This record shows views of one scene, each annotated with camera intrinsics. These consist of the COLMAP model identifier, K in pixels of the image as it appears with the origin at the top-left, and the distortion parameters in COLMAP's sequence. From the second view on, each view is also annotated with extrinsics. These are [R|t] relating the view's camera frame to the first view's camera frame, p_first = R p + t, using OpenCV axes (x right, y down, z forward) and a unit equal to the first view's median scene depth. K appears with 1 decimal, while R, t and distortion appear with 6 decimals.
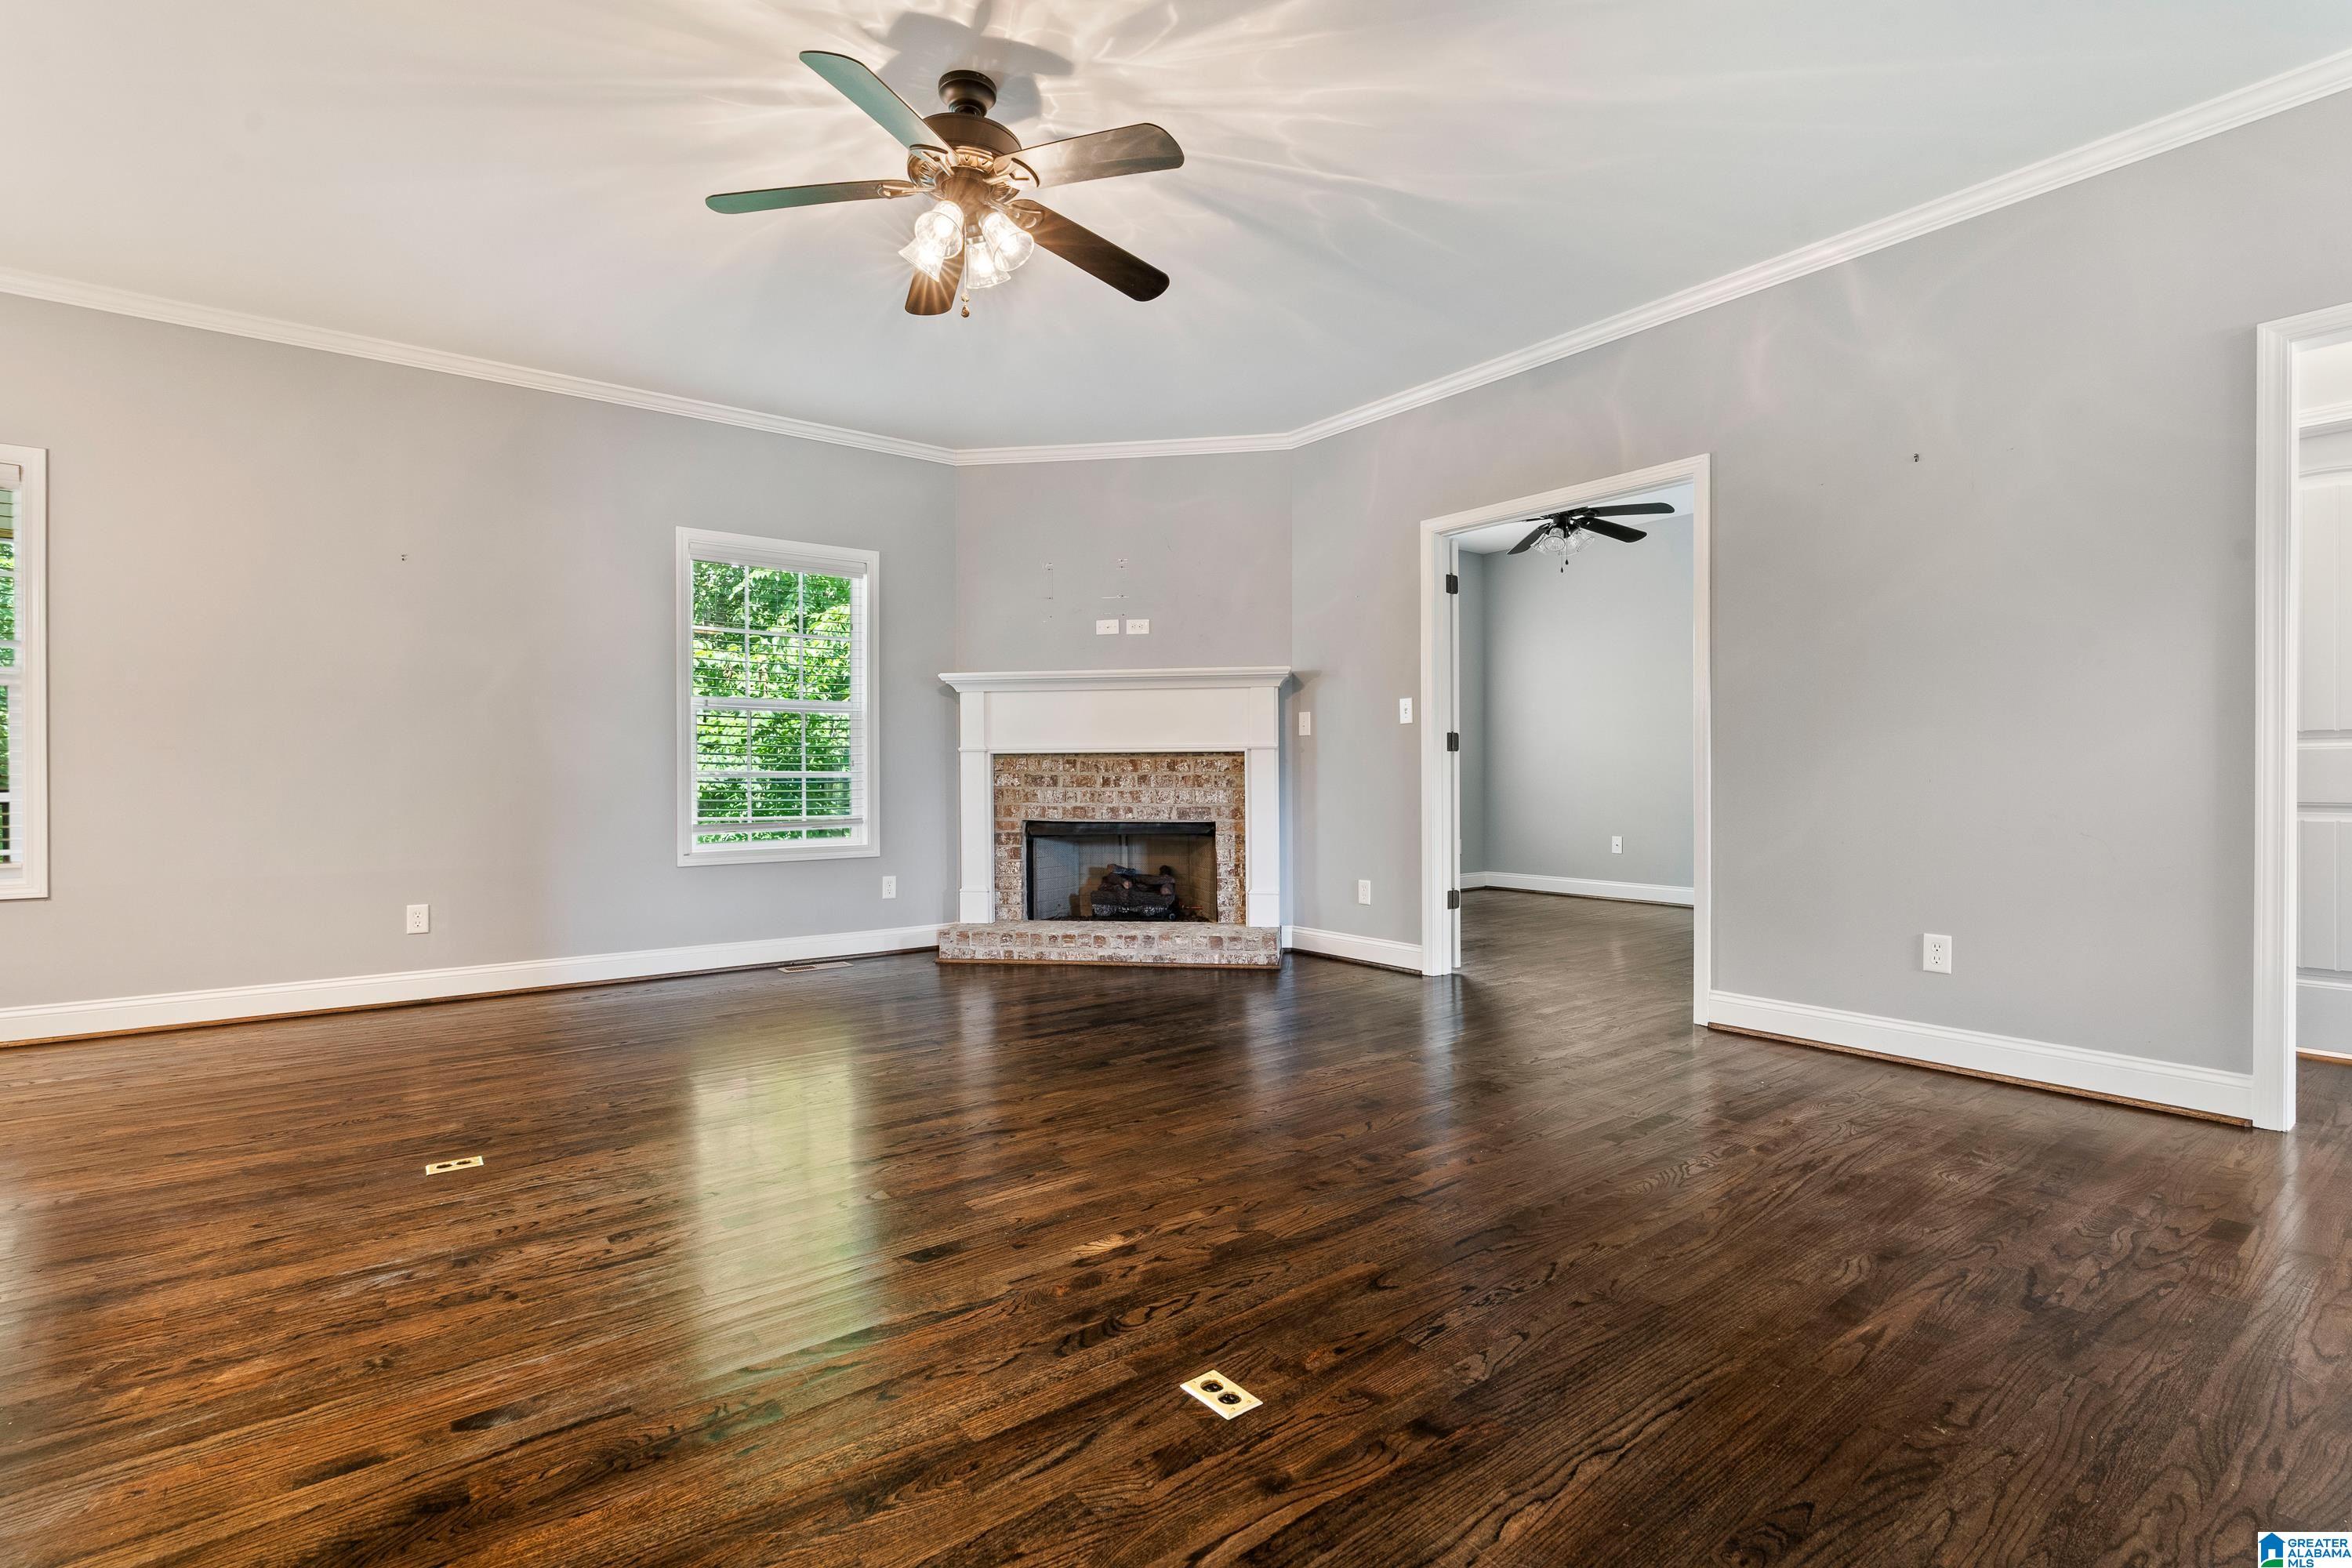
lens RADIAL K [[1084.7, 0, 1162.9], [0, 1084.7, 770.2], [0, 0, 1]] dist [-0.009877, 0.000893]
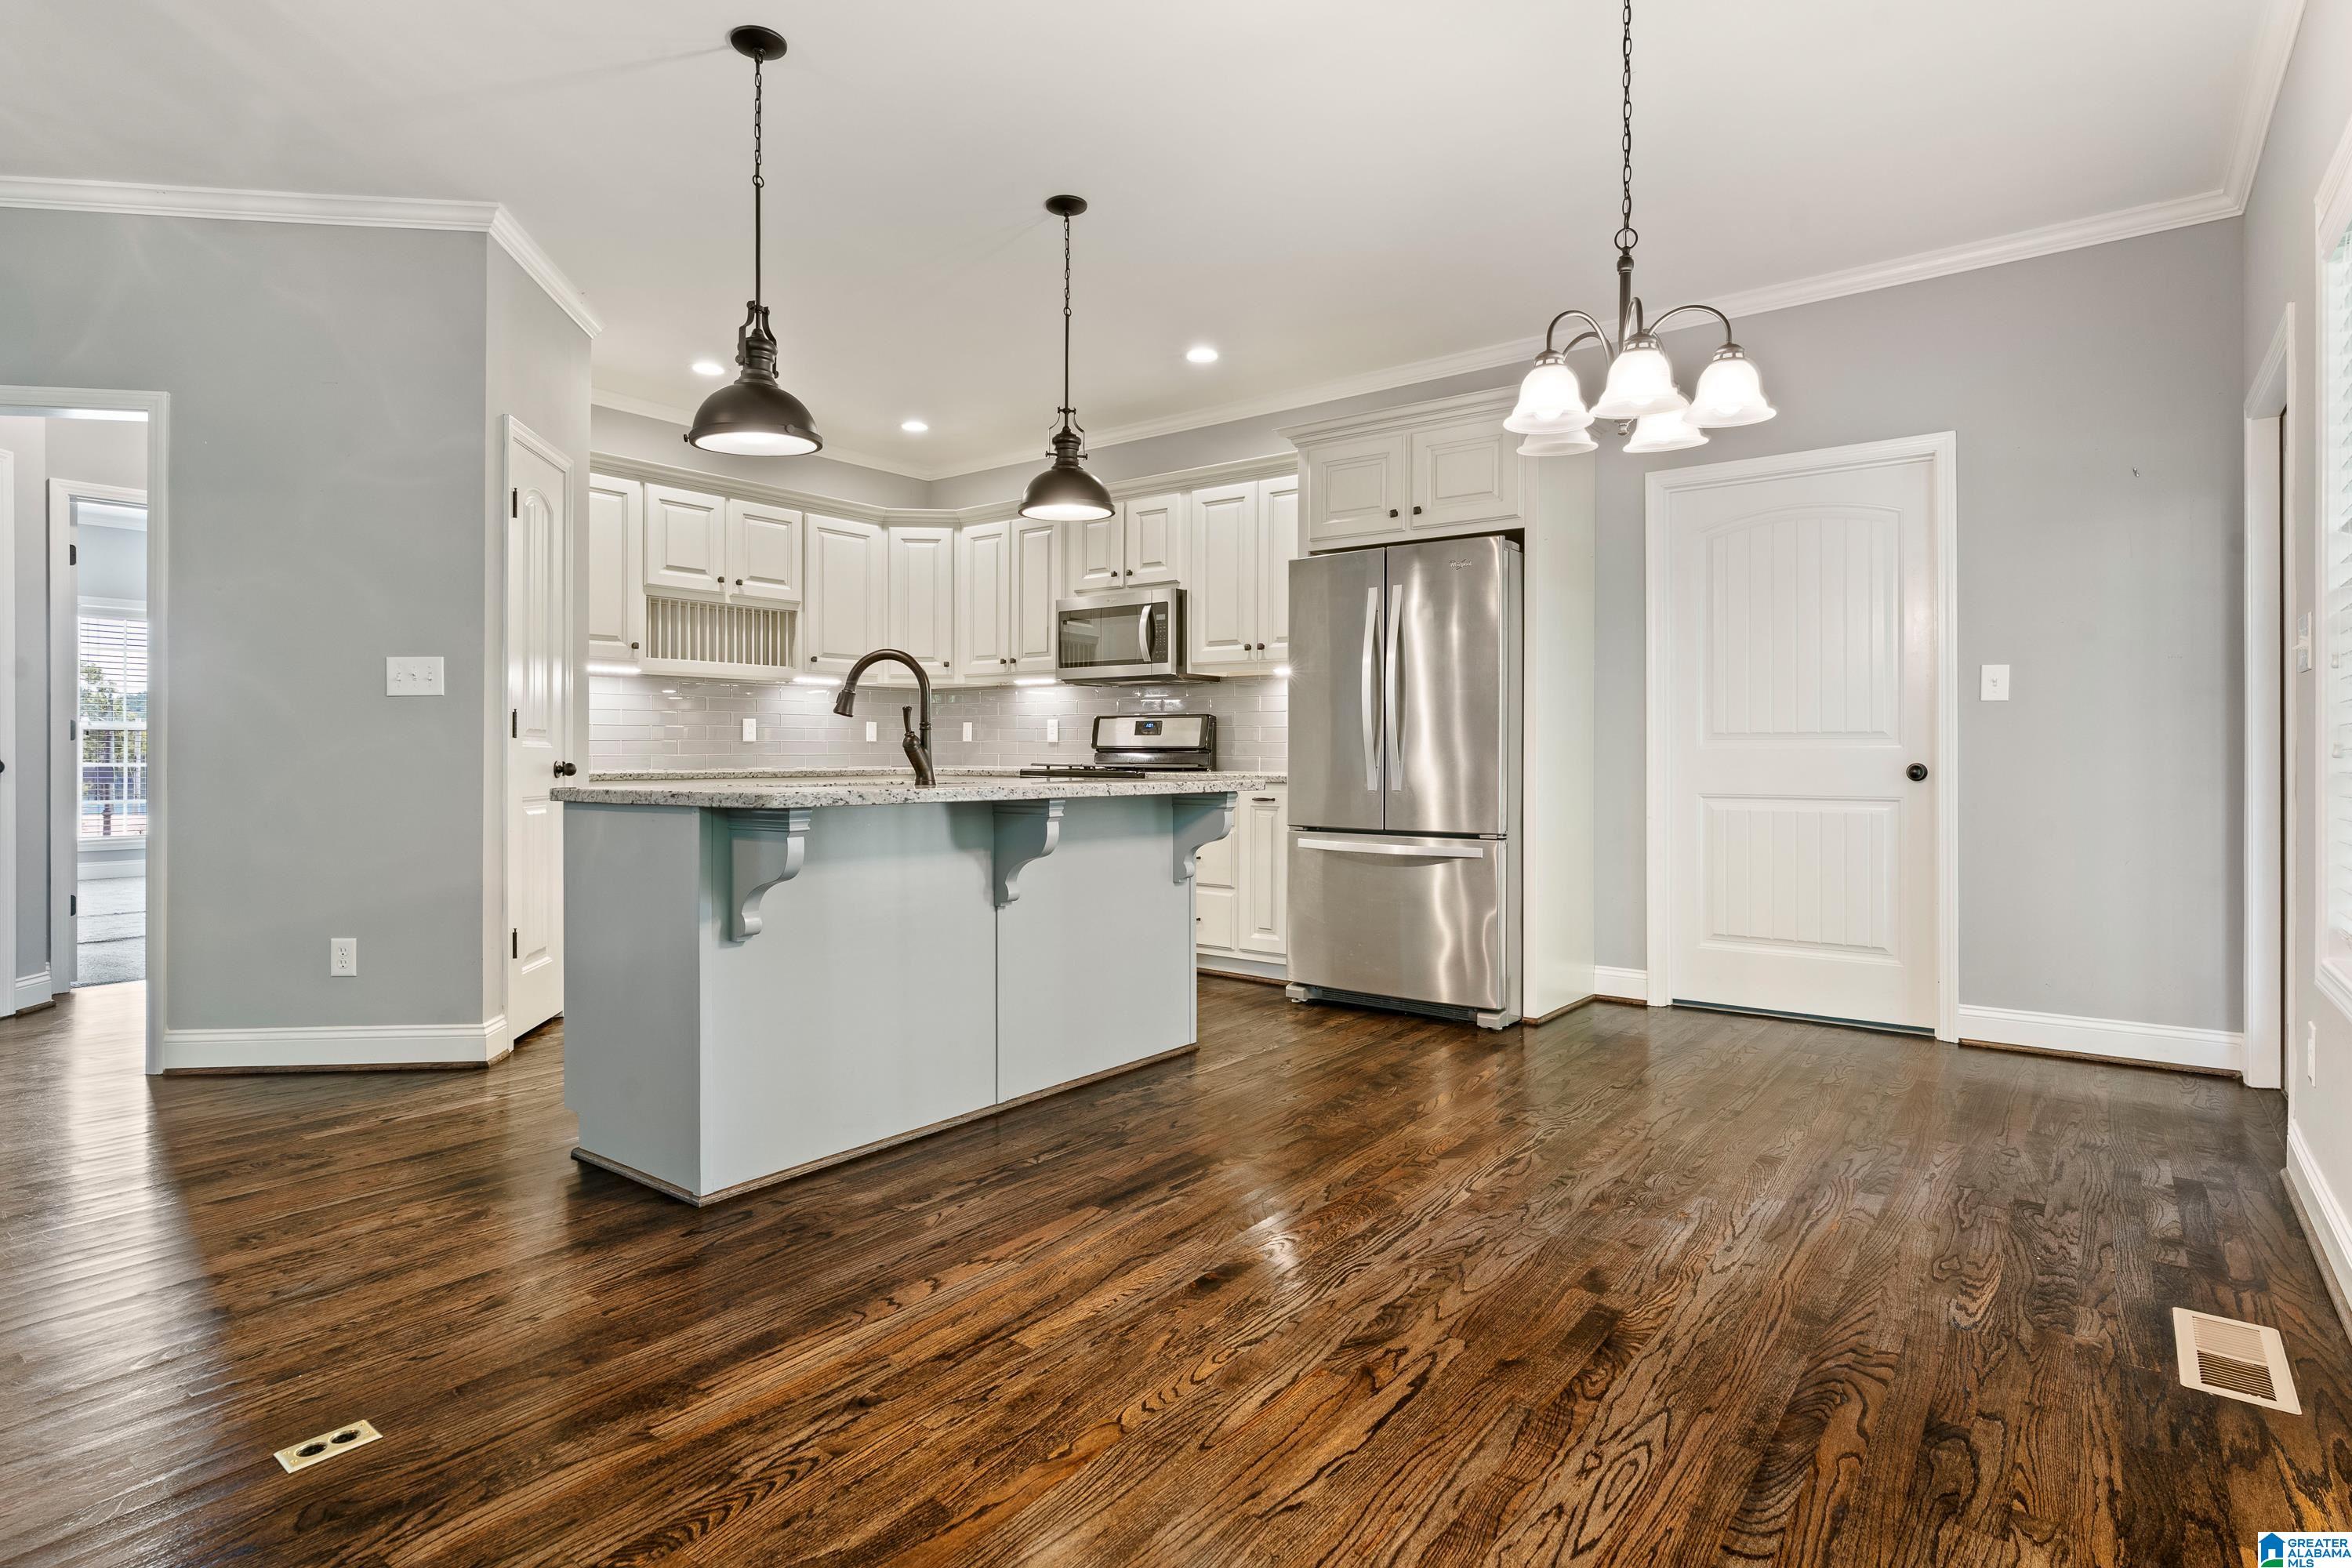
lens RADIAL K [[1206.6, 0, 1165.5], [0, 1206.6, 759.5], [0, 0, 1]] dist [-0.005283, 0.000281]
pose [[-0.965597, 0.003193, -0.260023, -0.423734], [0.002528, 0.999993, 0.002894, -0.004456], [0.260030, 0.002137, -0.965598, 0.799749]]
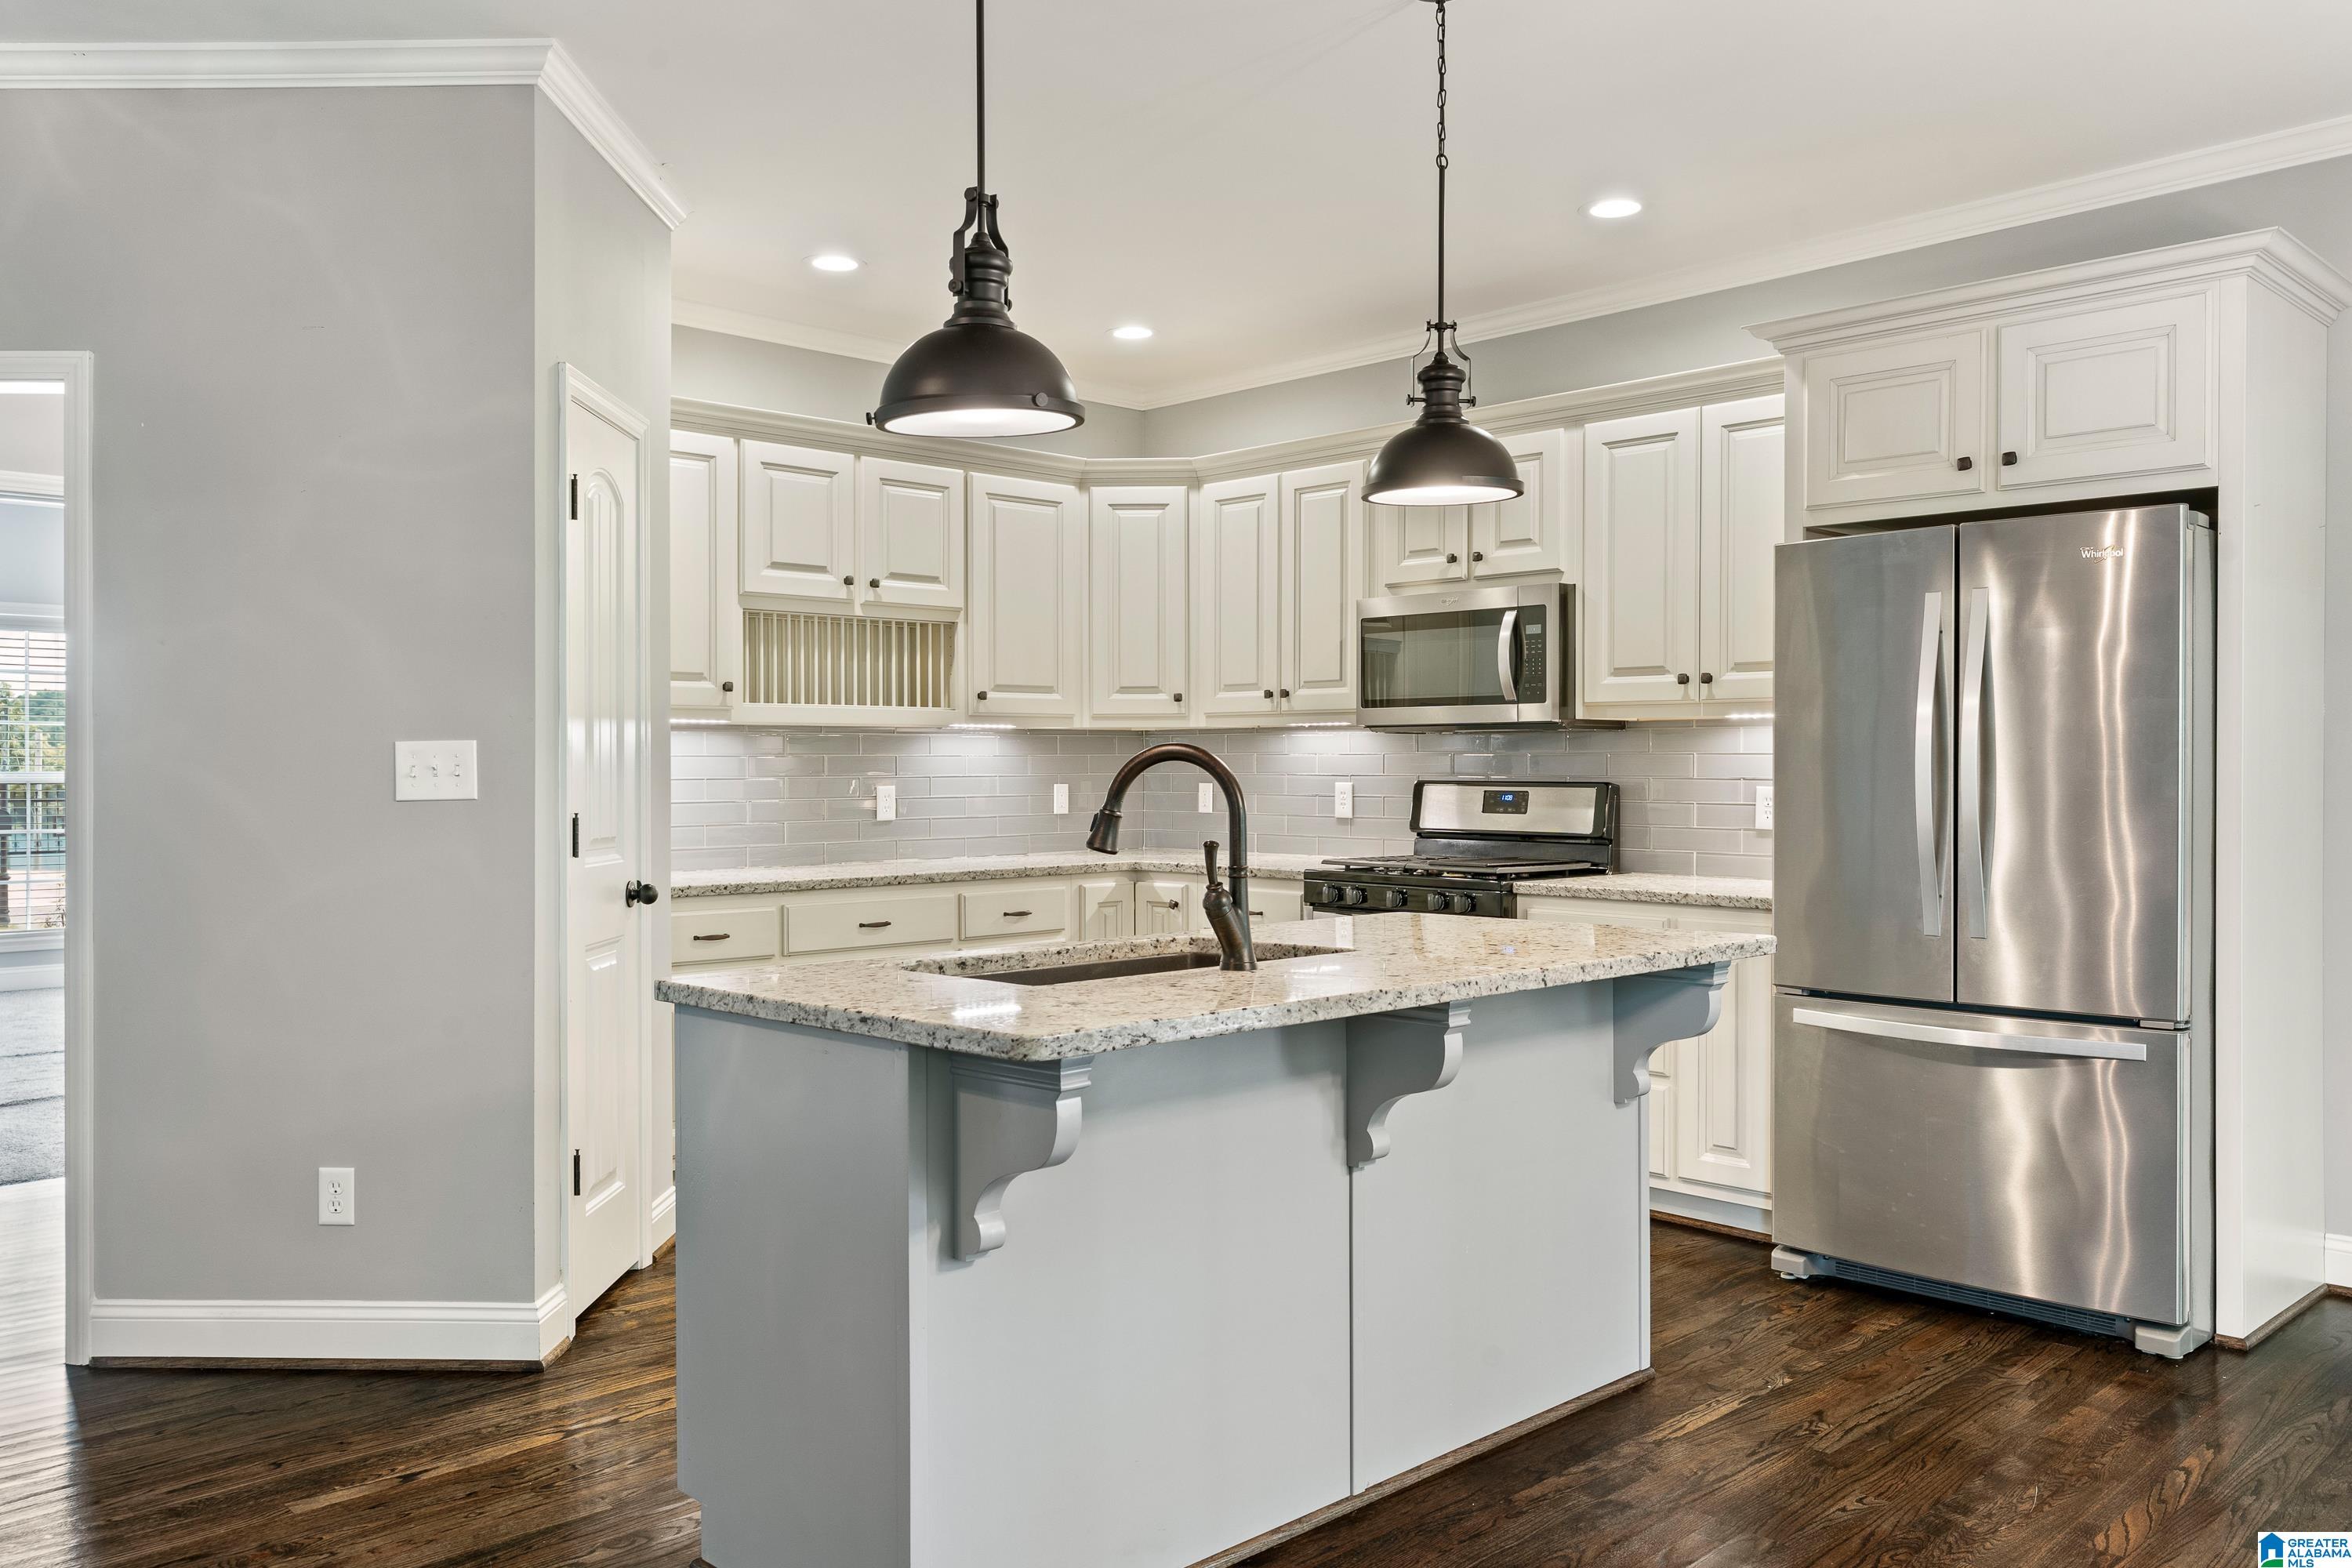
lens RADIAL K [[1783.3, 0, 1163.1], [0, 1783.3, 780.0], [0, 0, 1]] dist [0.004827, -0.002097]
pose [[-0.993016, 0.006442, -0.117804, -0.381998], [0.006040, 0.999975, 0.003762, -0.046524], [0.117825, 0.003024, -0.993030, 0.722961]]
